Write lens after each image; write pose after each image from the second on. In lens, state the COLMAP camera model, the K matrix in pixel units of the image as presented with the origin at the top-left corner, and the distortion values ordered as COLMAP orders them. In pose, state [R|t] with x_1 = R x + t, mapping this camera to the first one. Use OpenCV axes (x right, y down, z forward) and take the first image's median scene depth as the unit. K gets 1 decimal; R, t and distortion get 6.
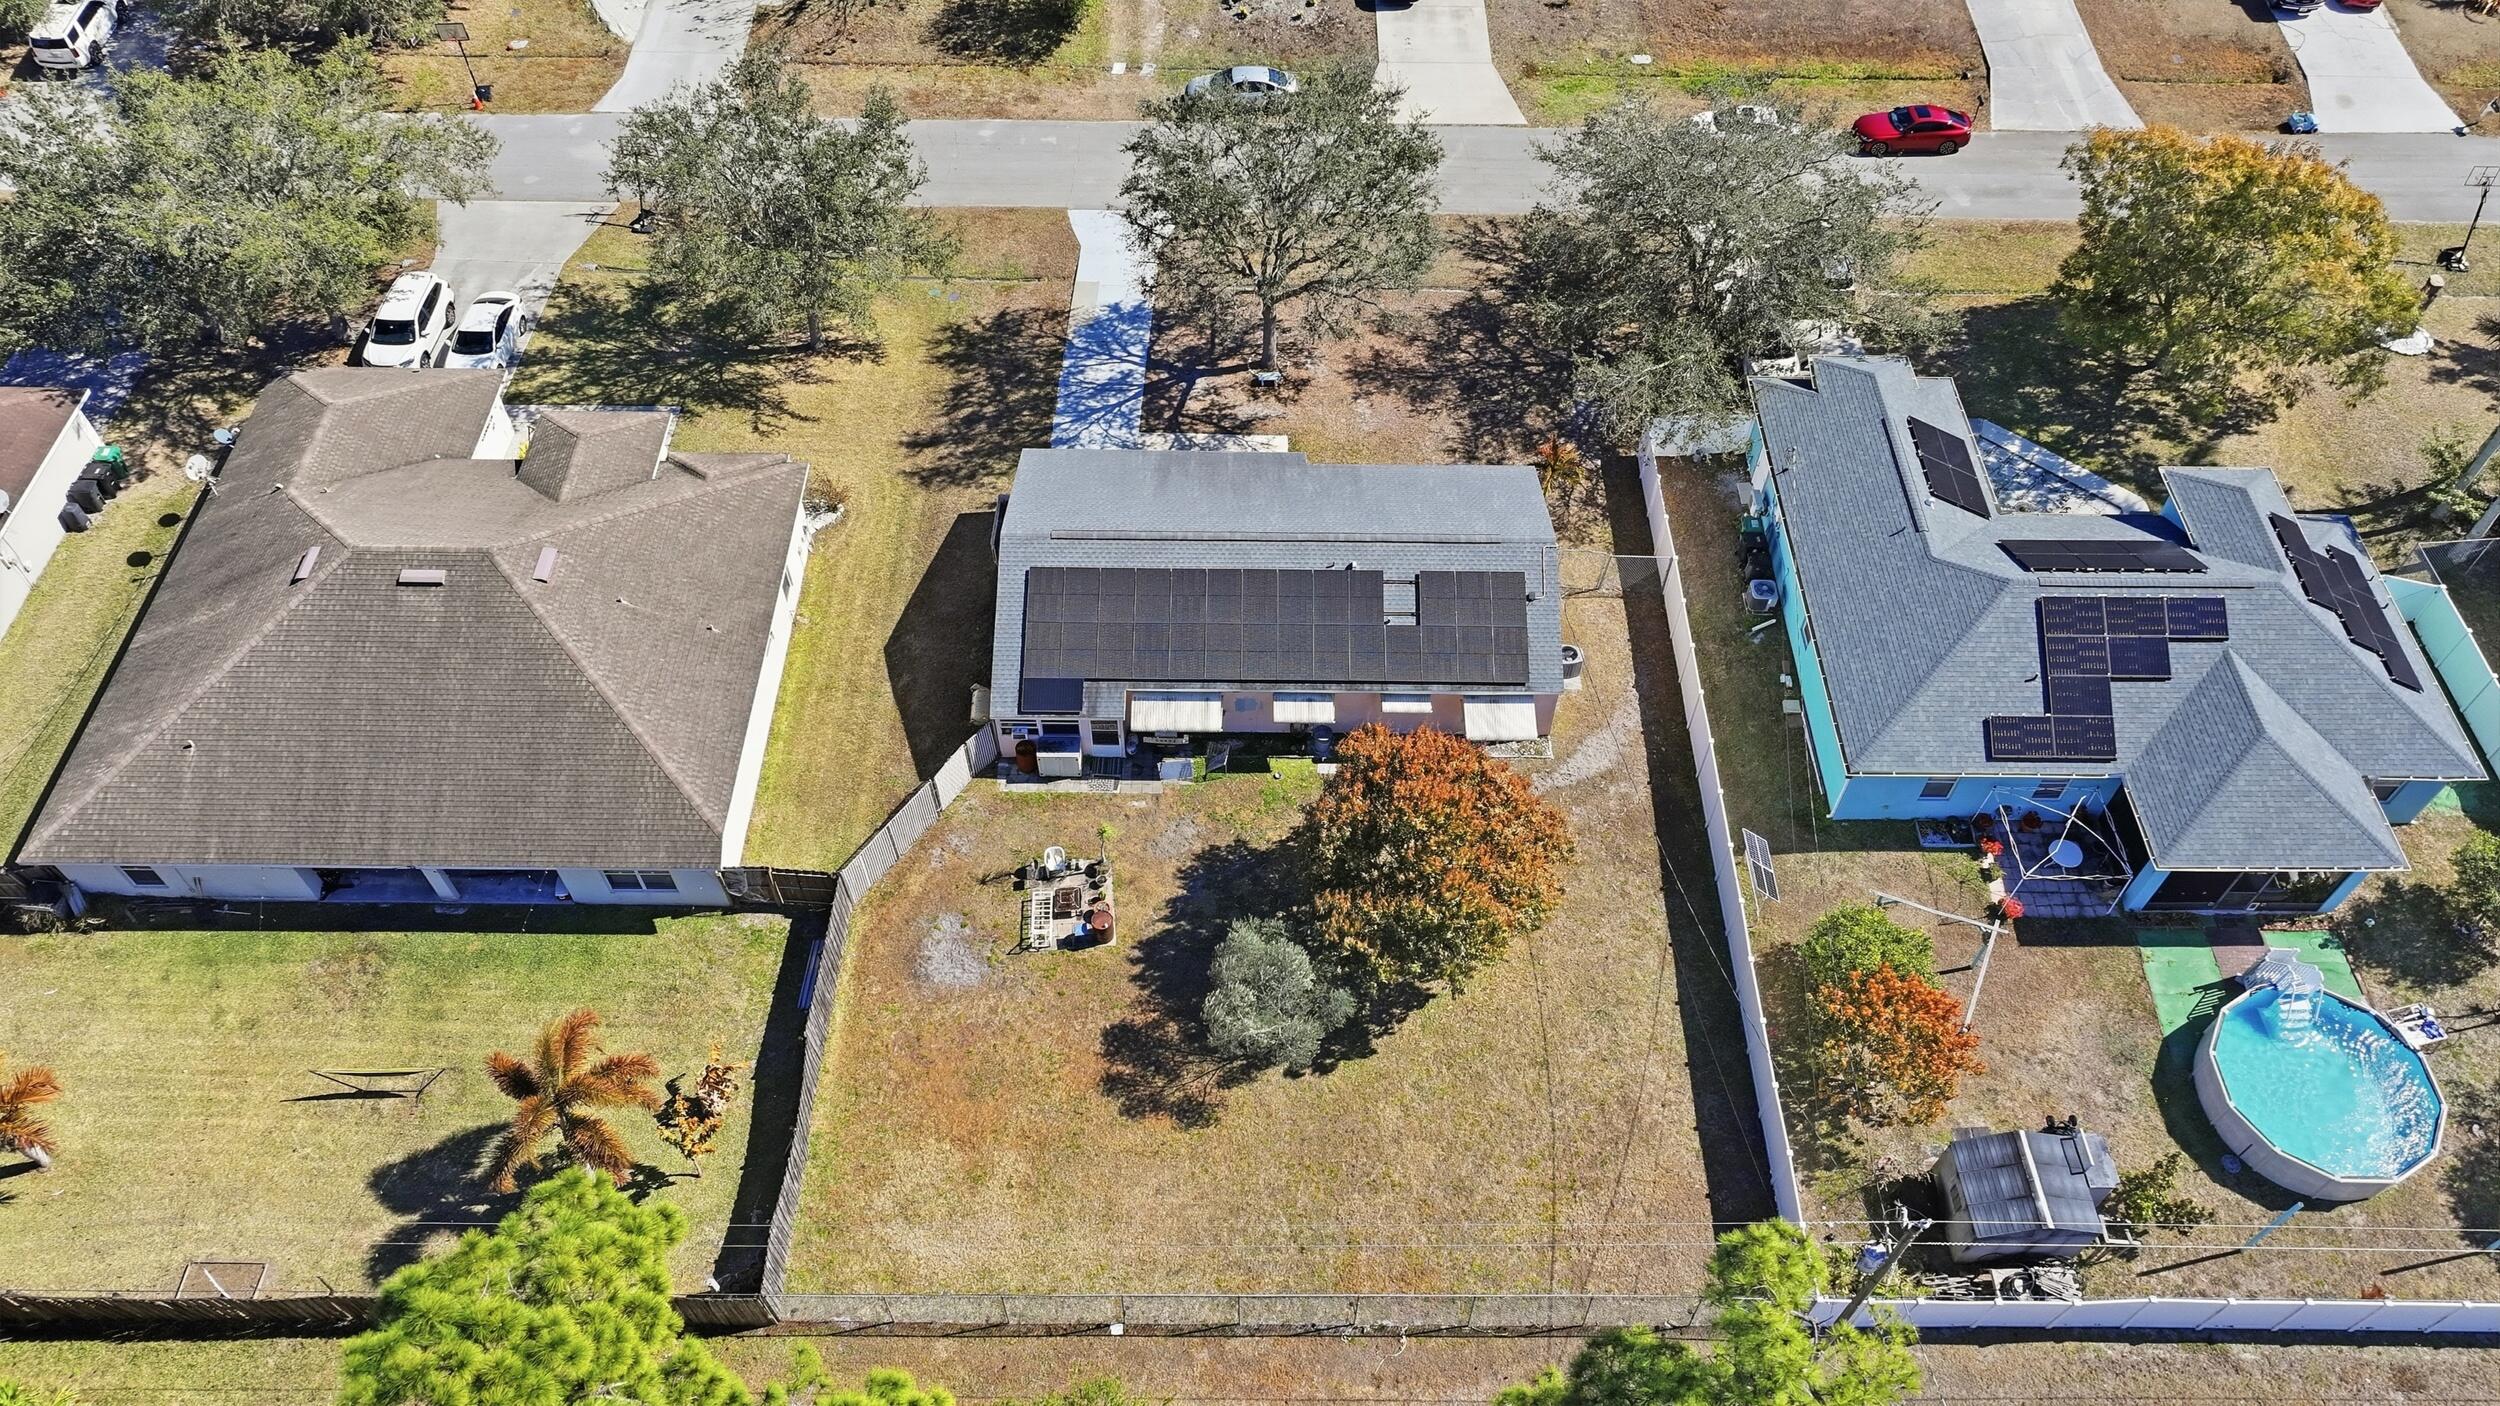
lens RADIAL K [[1752.4, 0, 1264.1], [0, 1752.4, 691.7], [0, 0, 1]] dist [0.009956, -0.000068]
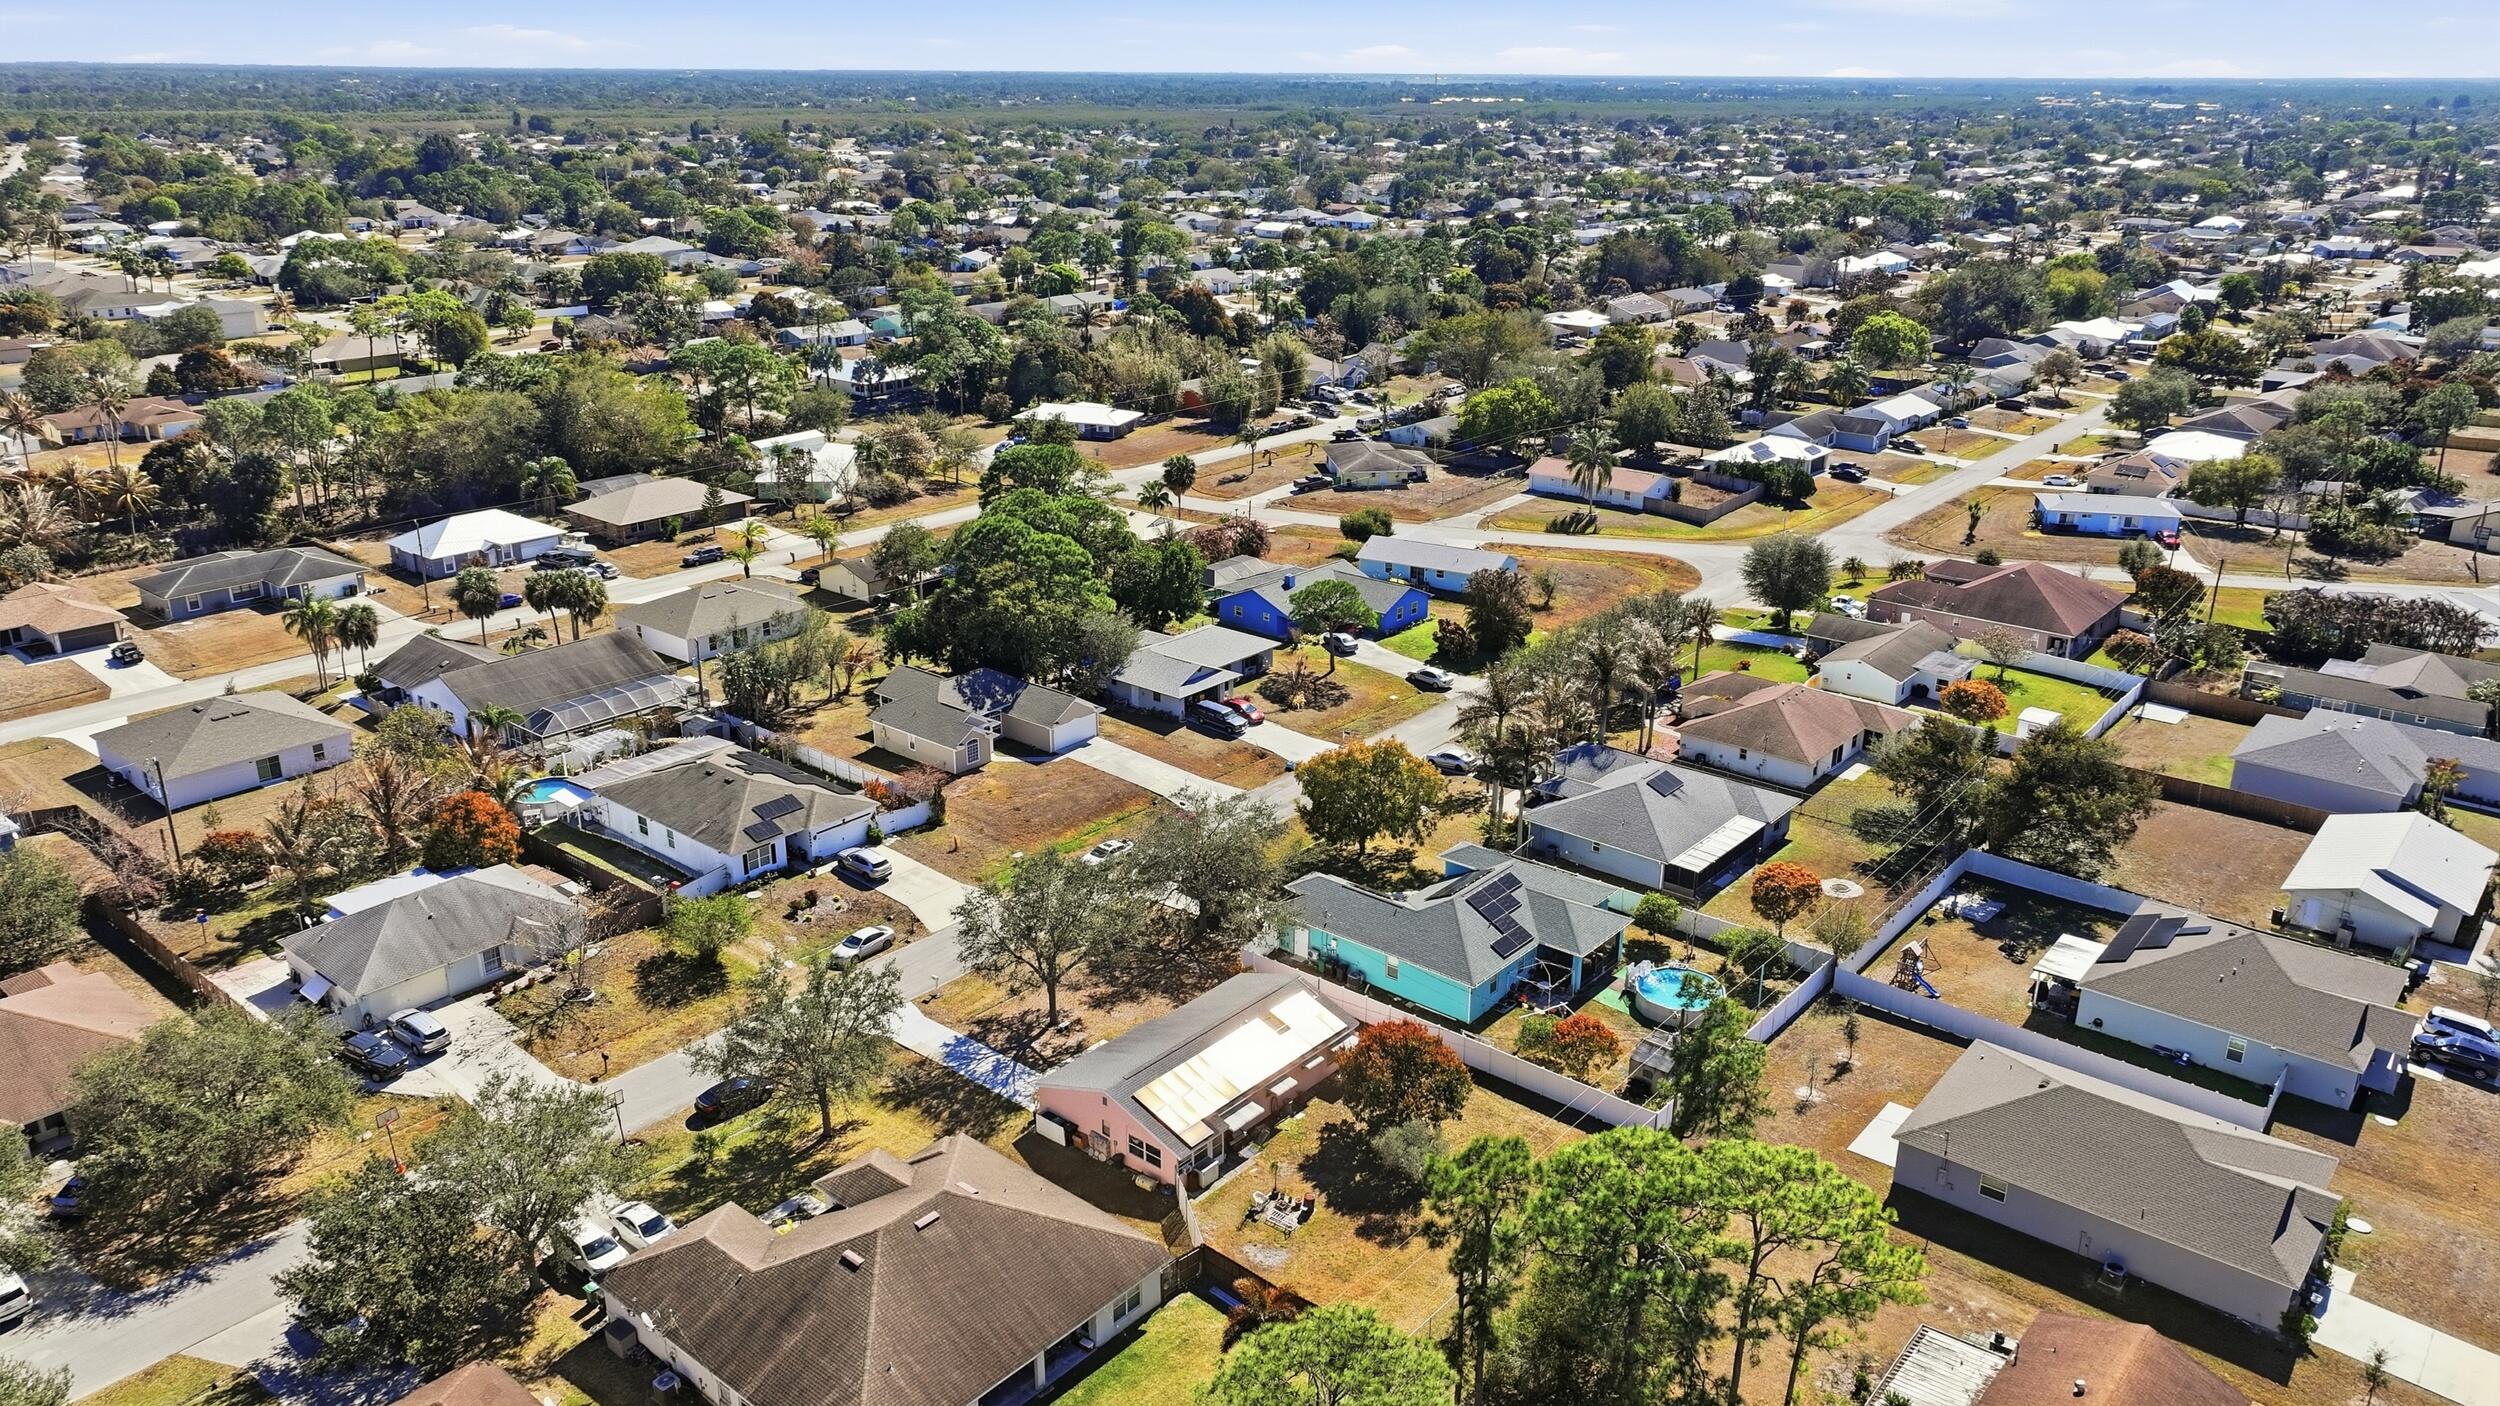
lens RADIAL K [[1752.4, 0, 1264.1], [0, 1752.4, 691.7], [0, 0, 1]] dist [0.009956, -0.000068]
pose [[0.638746, -0.263998, 0.722709, -1.236501], [0.604182, 0.753692, -0.258673, 0.165248], [-0.476411, 0.601875, 0.640921, -0.471247]]
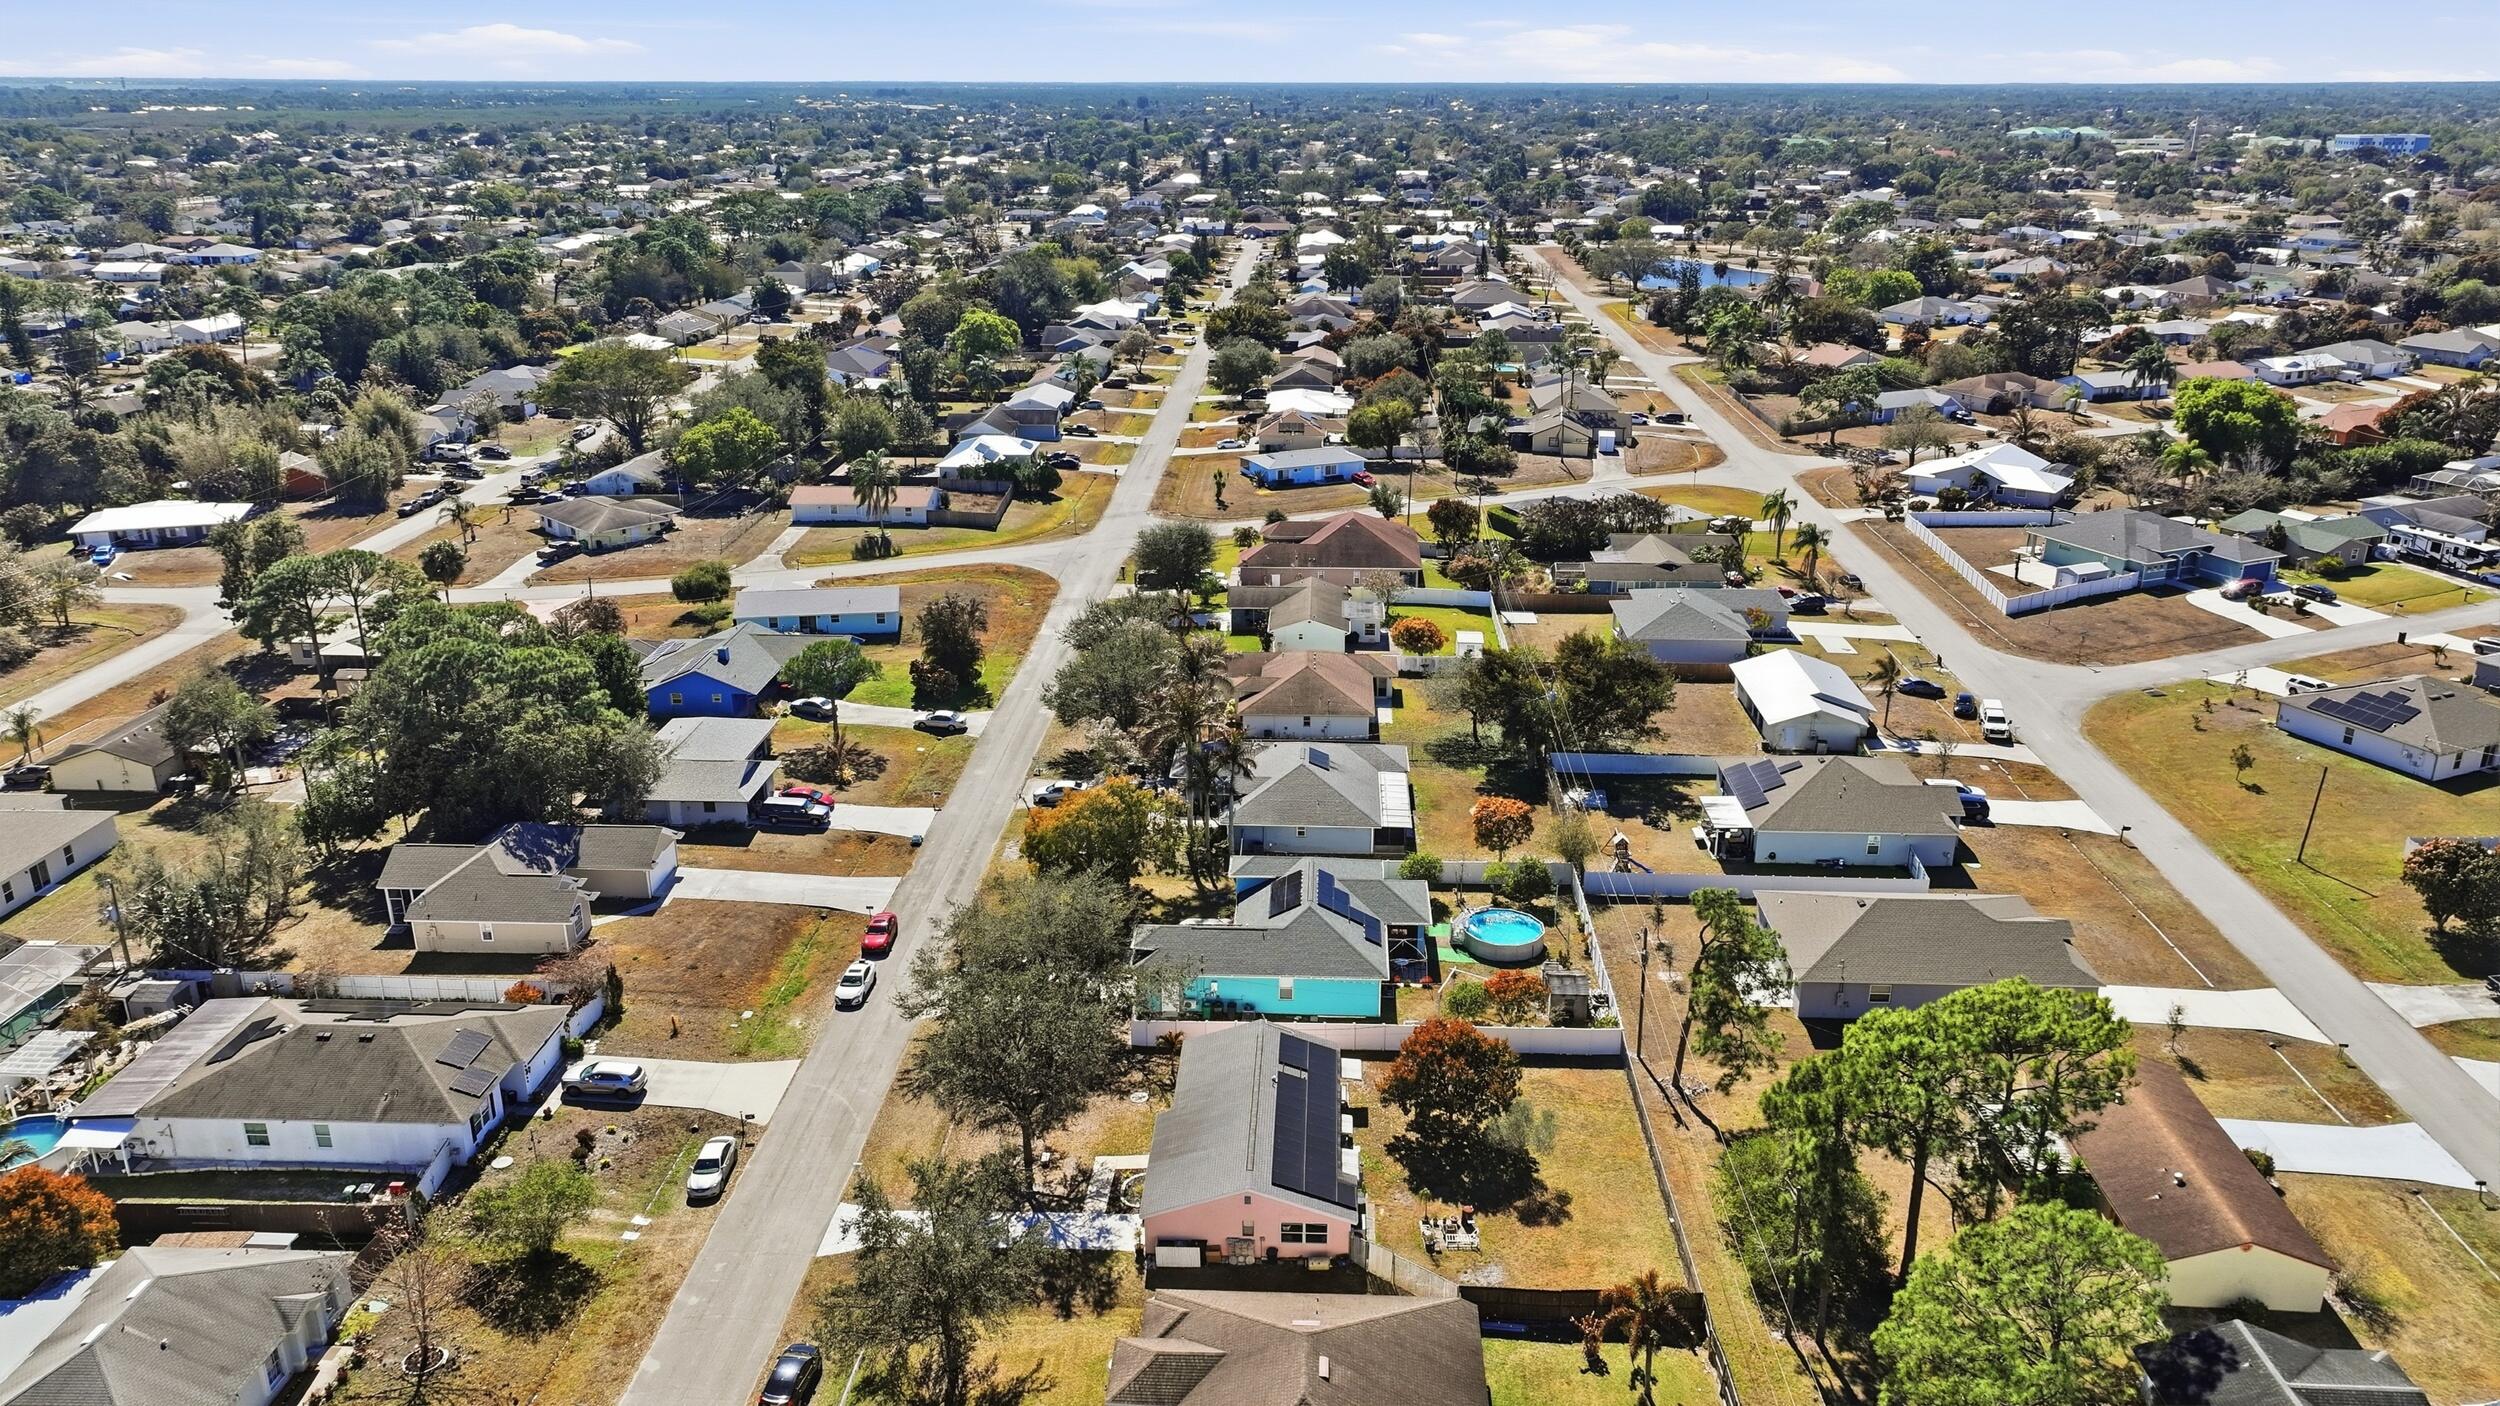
lens RADIAL K [[1752.4, 0, 1264.1], [0, 1752.4, 691.7], [0, 0, 1]] dist [0.009956, -0.000068]
pose [[0.039597, -0.340091, 0.939559, -1.561668], [0.783541, 0.594082, 0.182017, -0.664434], [-0.620077, 0.728976, 0.289999, 0.162106]]
